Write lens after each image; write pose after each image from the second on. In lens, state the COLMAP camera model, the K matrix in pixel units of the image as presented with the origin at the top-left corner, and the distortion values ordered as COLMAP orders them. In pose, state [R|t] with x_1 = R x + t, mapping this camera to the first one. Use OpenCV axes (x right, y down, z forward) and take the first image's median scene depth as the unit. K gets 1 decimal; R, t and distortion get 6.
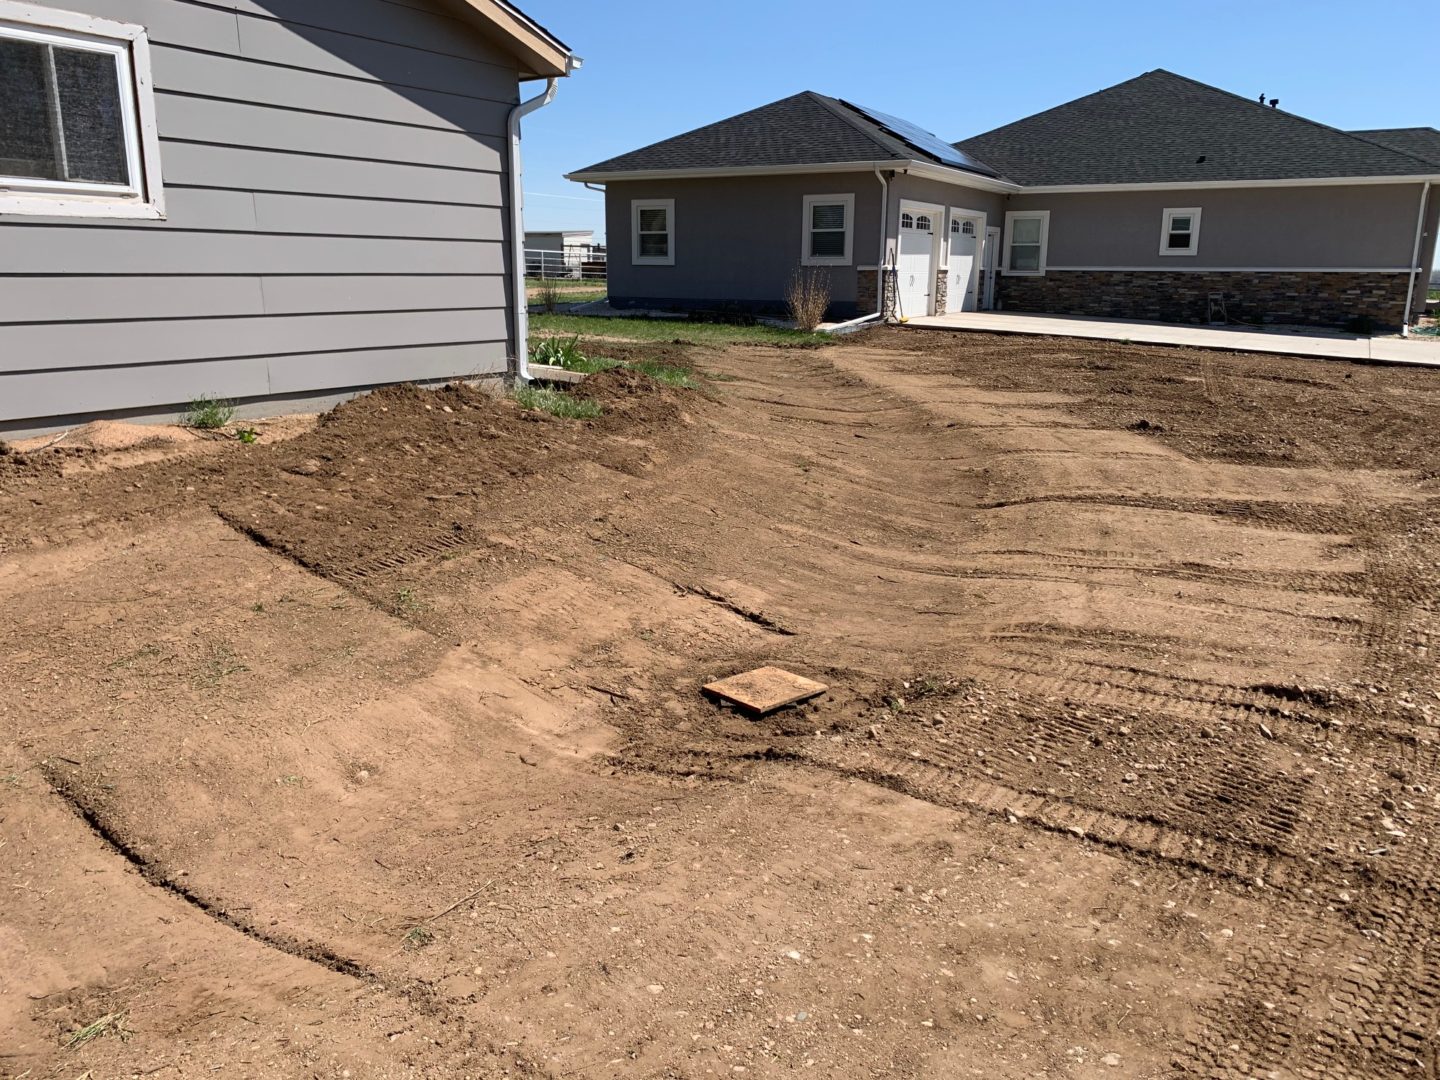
lens RADIAL K [[1100.1, 0, 720.0], [0, 1100.1, 540.0], [0, 0, 1]] dist [0.102741, -0.072205]
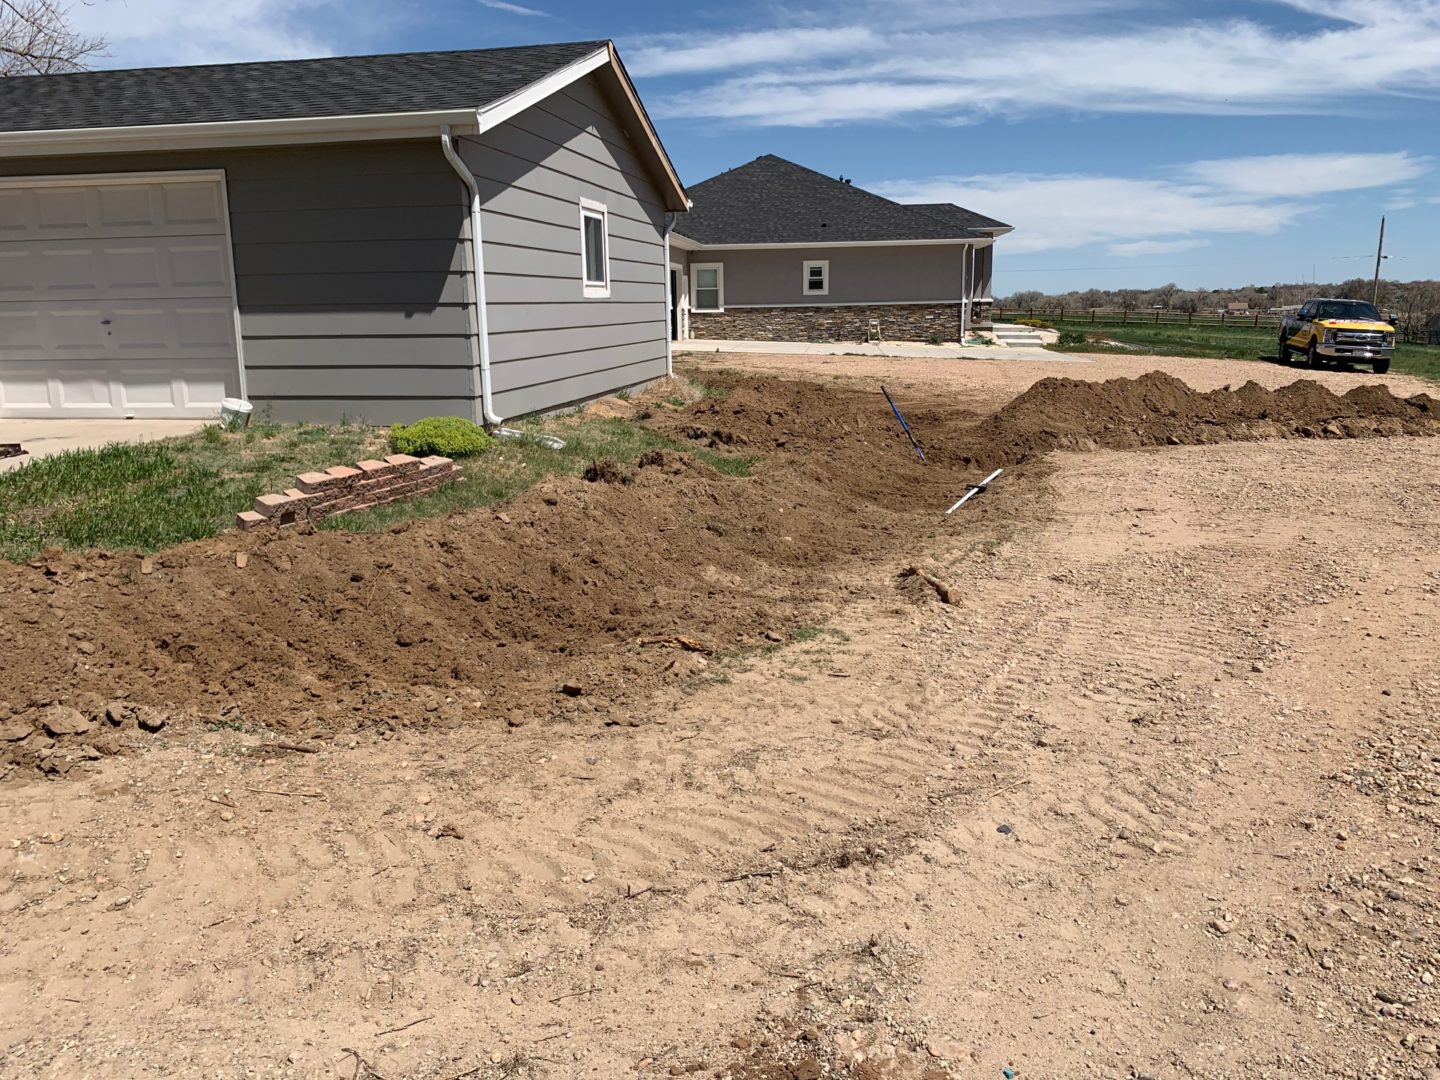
lens RADIAL K [[1100.1, 0, 720.0], [0, 1100.1, 540.0], [0, 0, 1]] dist [0.102741, -0.072205]
pose [[0.921085, -0.110173, 0.373450, -0.256000], [0.122616, 0.992407, -0.009651, 0.044495], [-0.369551, 0.054680, 0.927600, -0.205697]]
